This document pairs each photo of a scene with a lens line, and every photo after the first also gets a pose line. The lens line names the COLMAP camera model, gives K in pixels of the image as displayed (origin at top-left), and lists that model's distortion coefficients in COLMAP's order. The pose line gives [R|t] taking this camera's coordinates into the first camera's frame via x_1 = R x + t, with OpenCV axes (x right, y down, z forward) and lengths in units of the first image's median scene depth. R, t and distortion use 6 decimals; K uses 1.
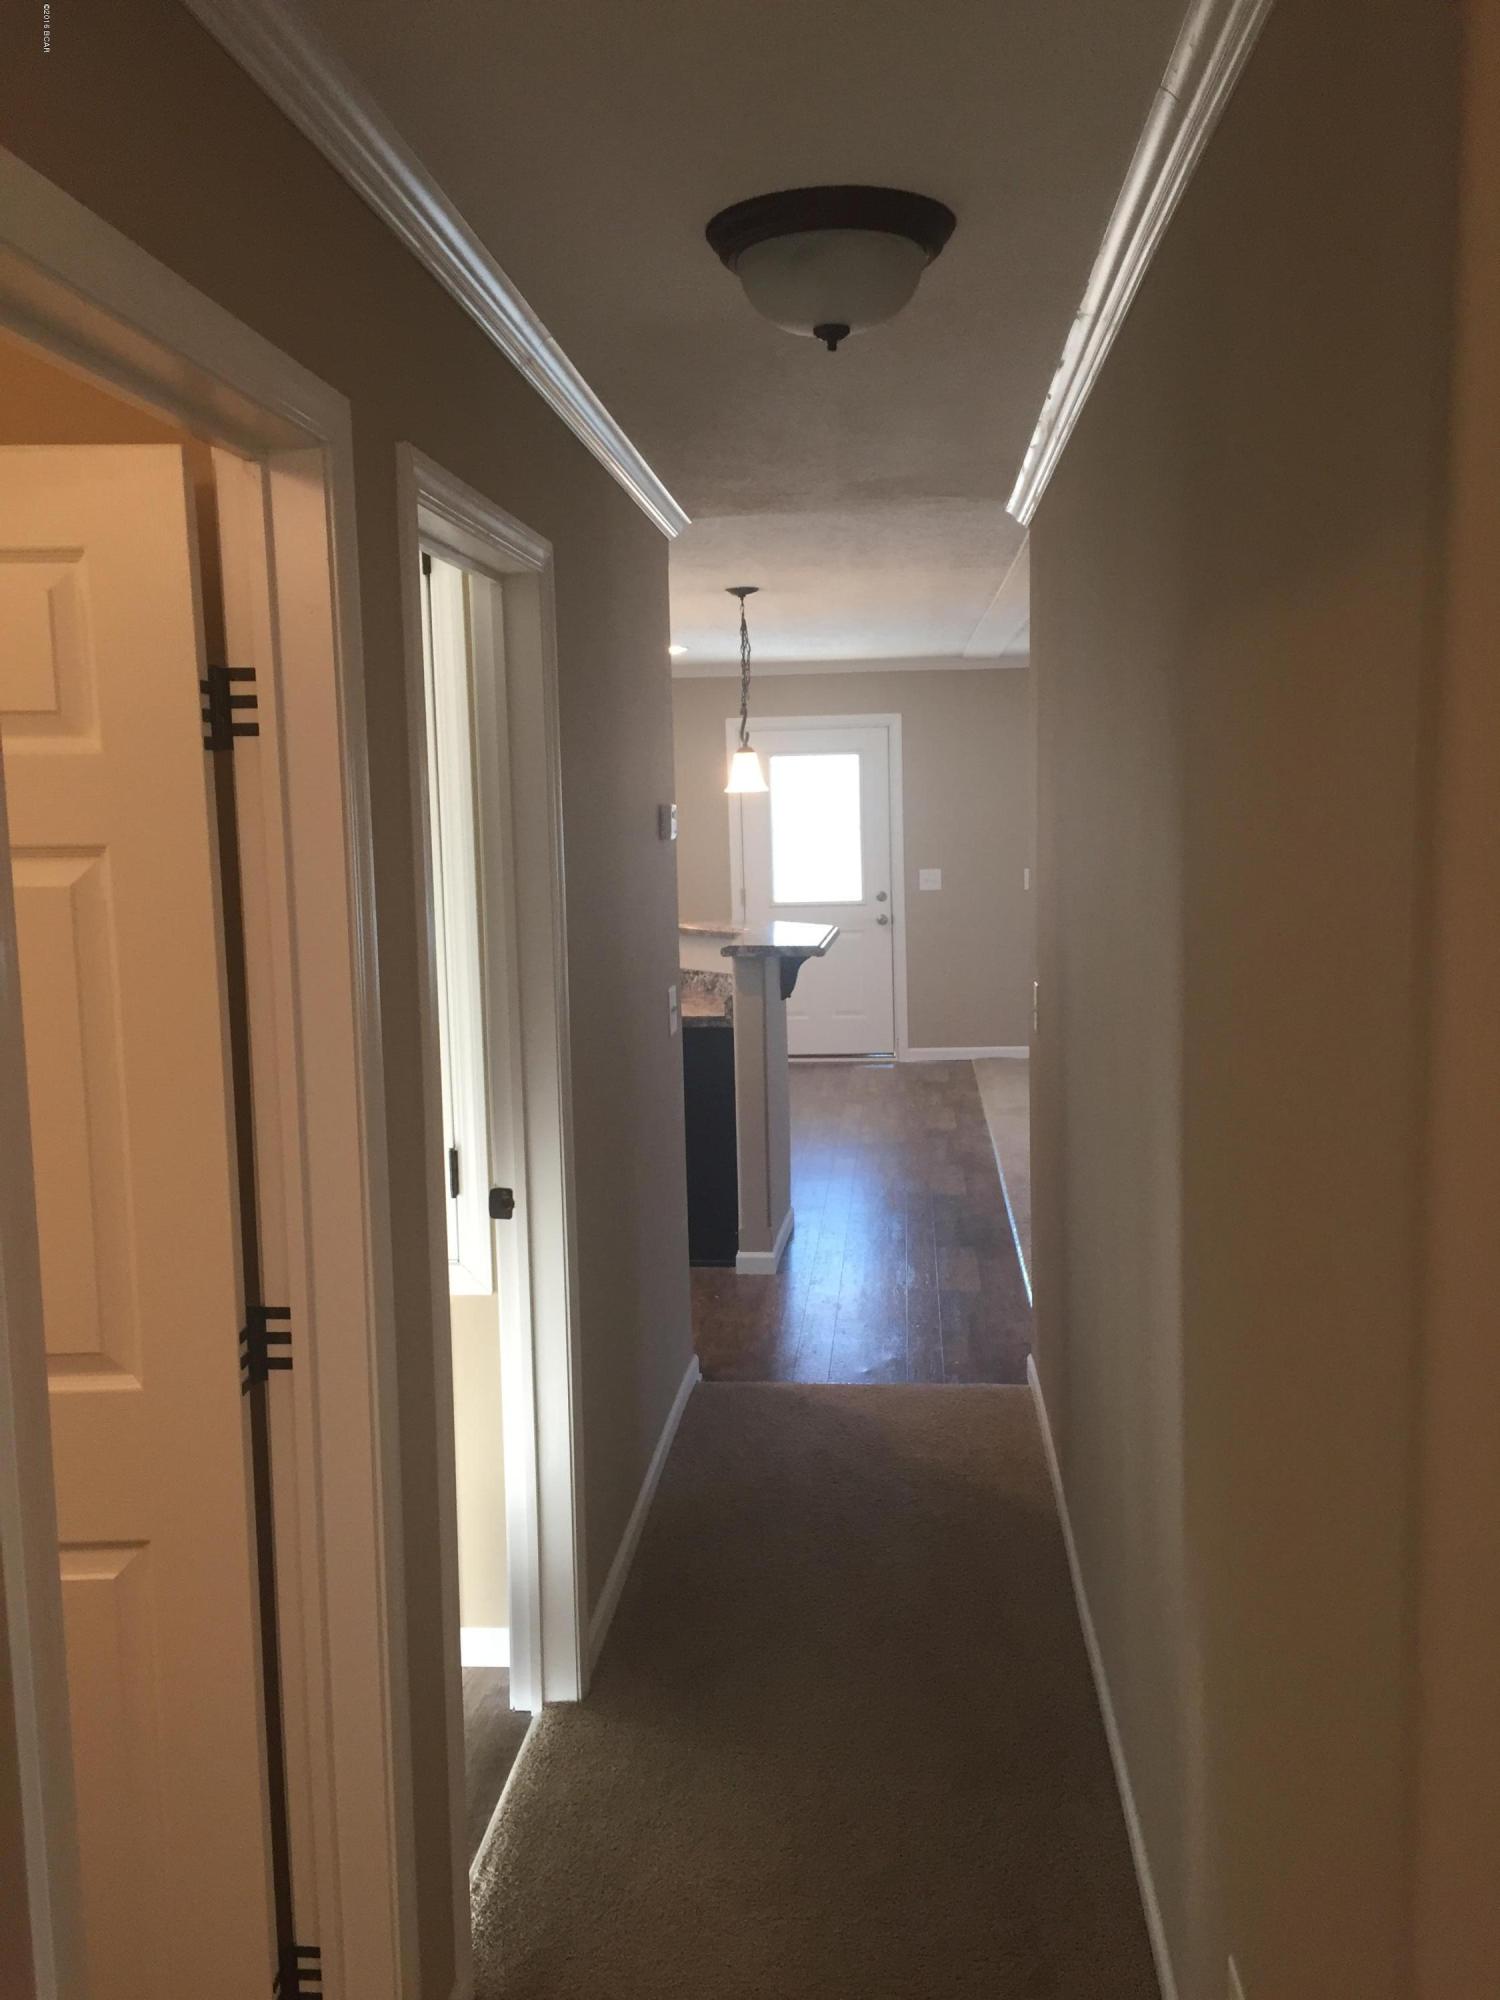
lens RADIAL K [[1697.6, 0, 752.9], [0, 1697.6, 994.3], [0, 0, 1]] dist [0.089445, -0.110281]
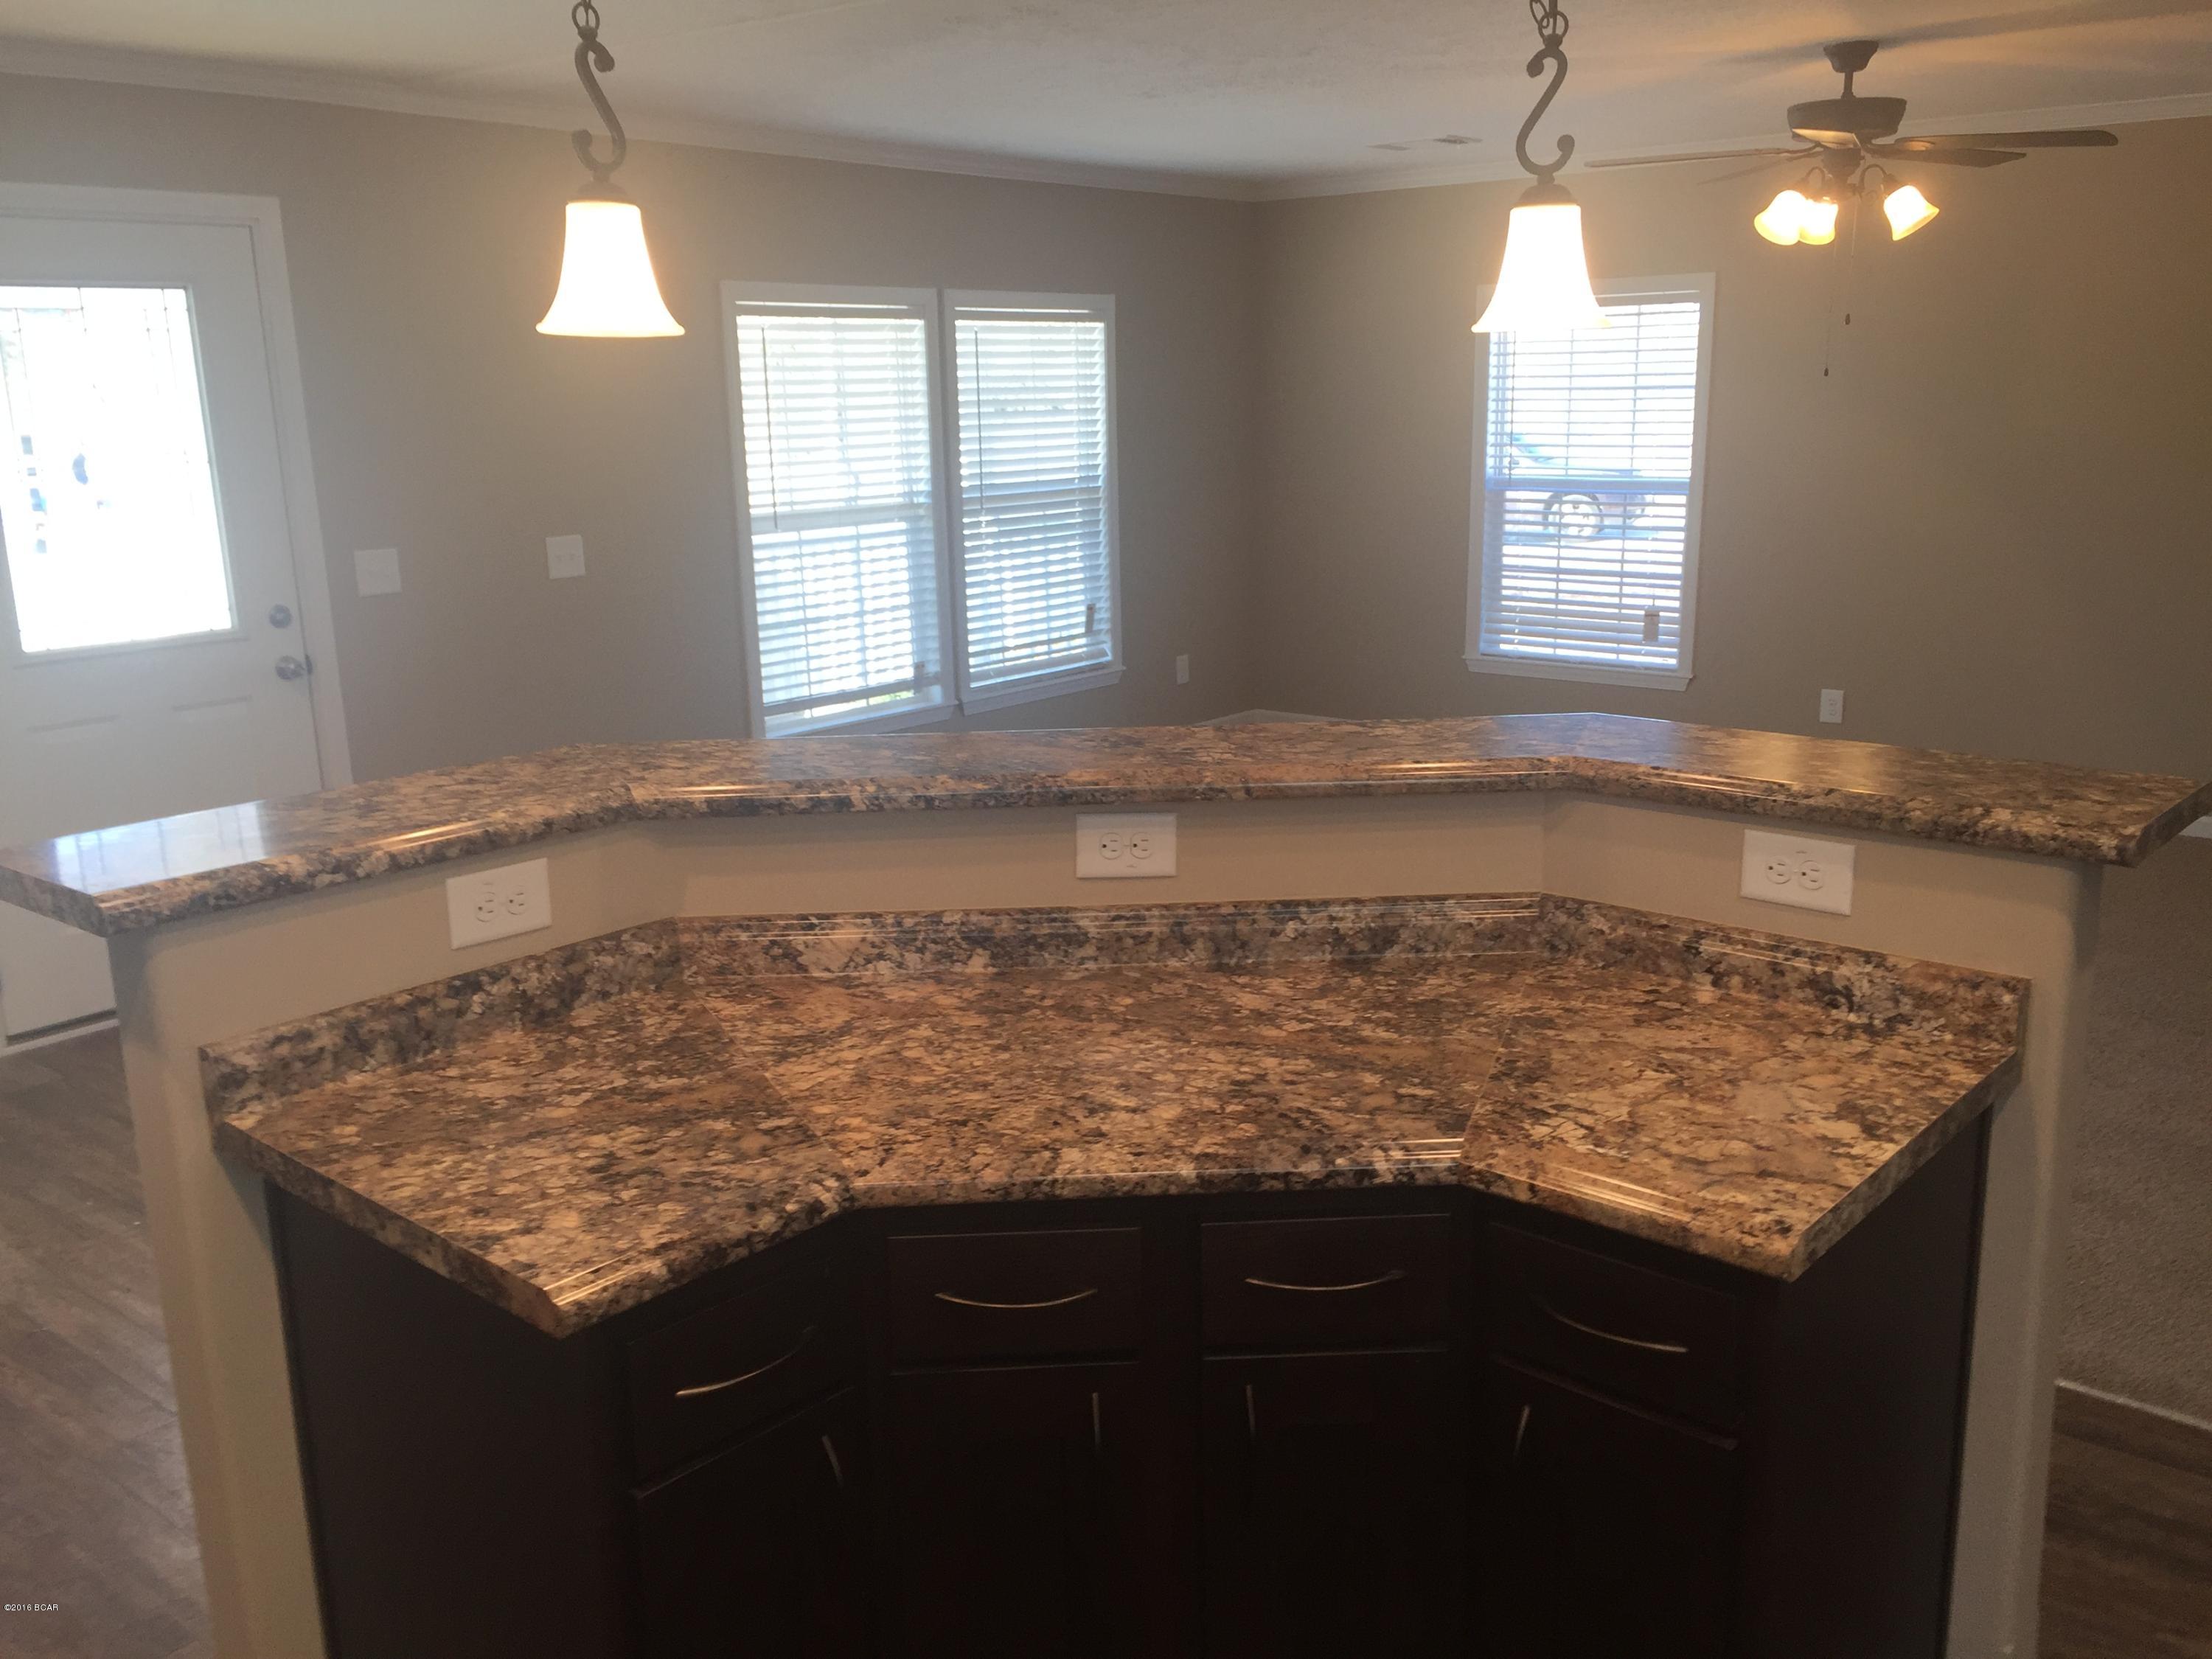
lens RADIAL K [[1877.6, 0, 1102.3], [0, 1877.6, 844.9], [0, 0, 1]] dist [0.089445, -0.110281]
pose [[0.561453, -0.188694, 0.805708, -0.221225], [0.104055, 0.982025, 0.157477, -0.054928], [-0.820940, -0.004578, 0.570996, 0.533663]]
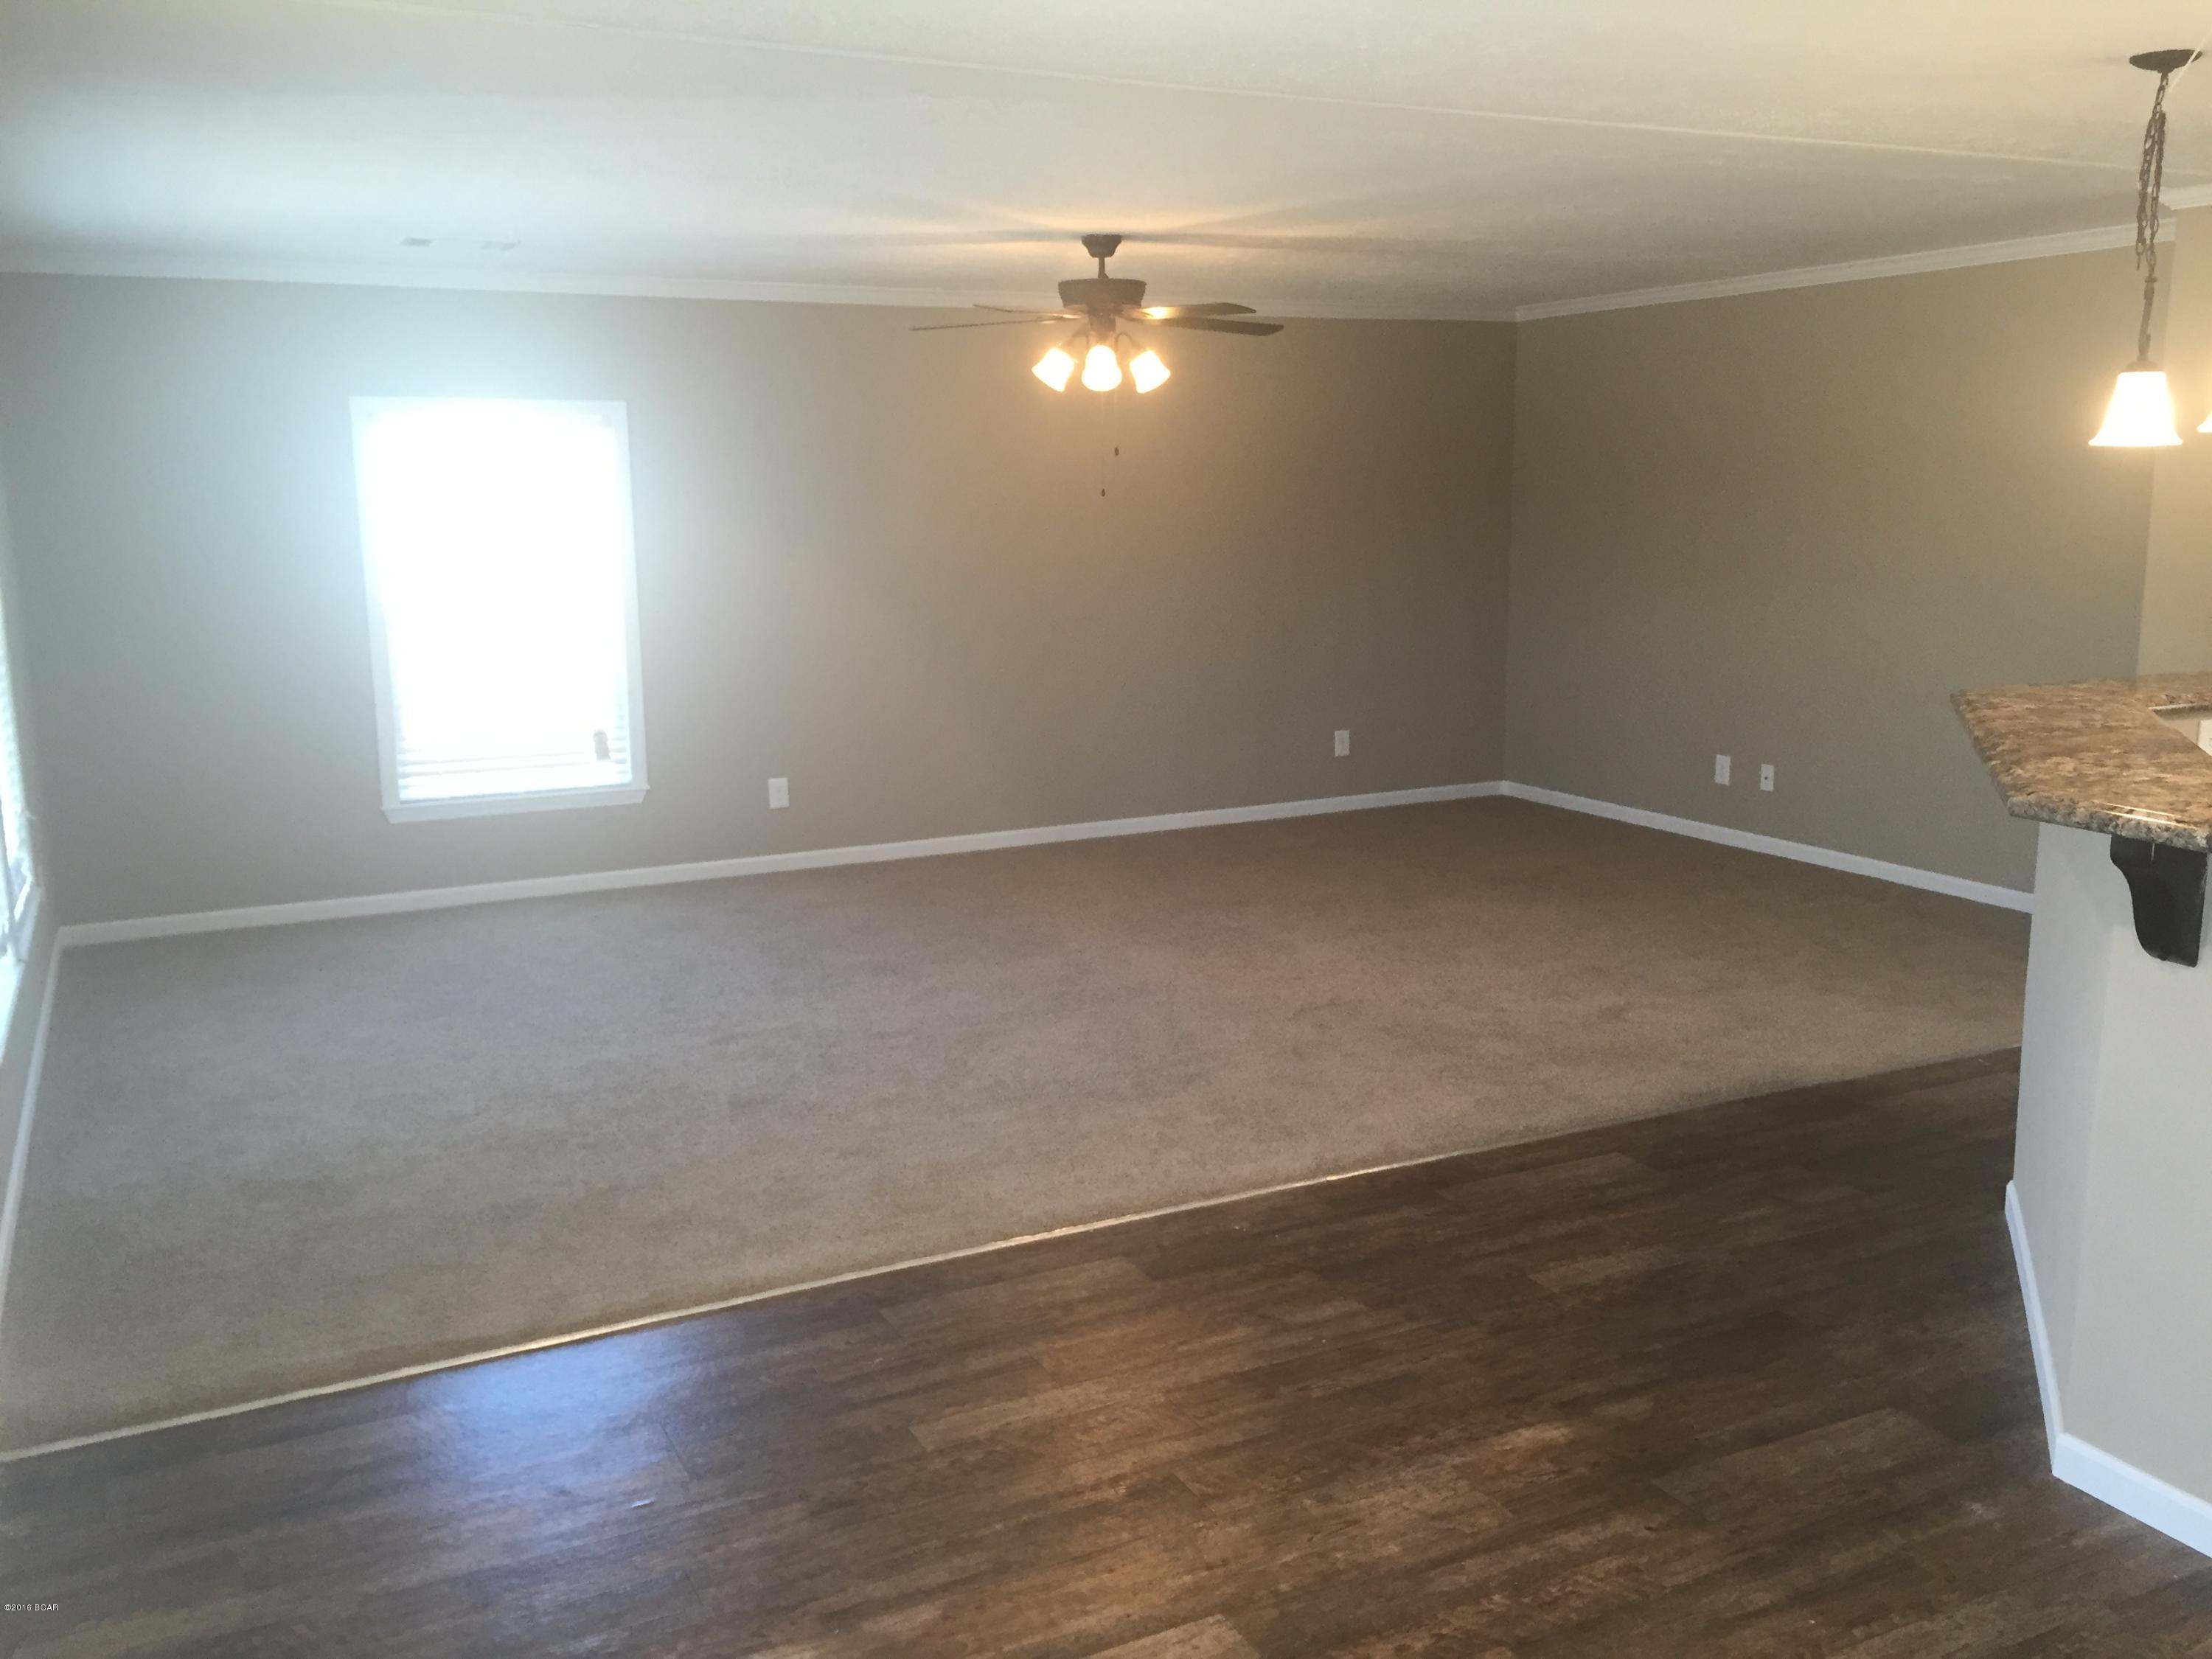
lens RADIAL K [[1877.6, 0, 1110.8], [0, 1877.6, 833.1], [0, 0, 1]] dist [0.089445, -0.110281]
pose [[-0.524328, -0.129367, 0.841632, -0.220999], [0.124260, 0.966187, 0.225925, -0.109409], [-0.842401, 0.223040, -0.490524, 0.985237]]
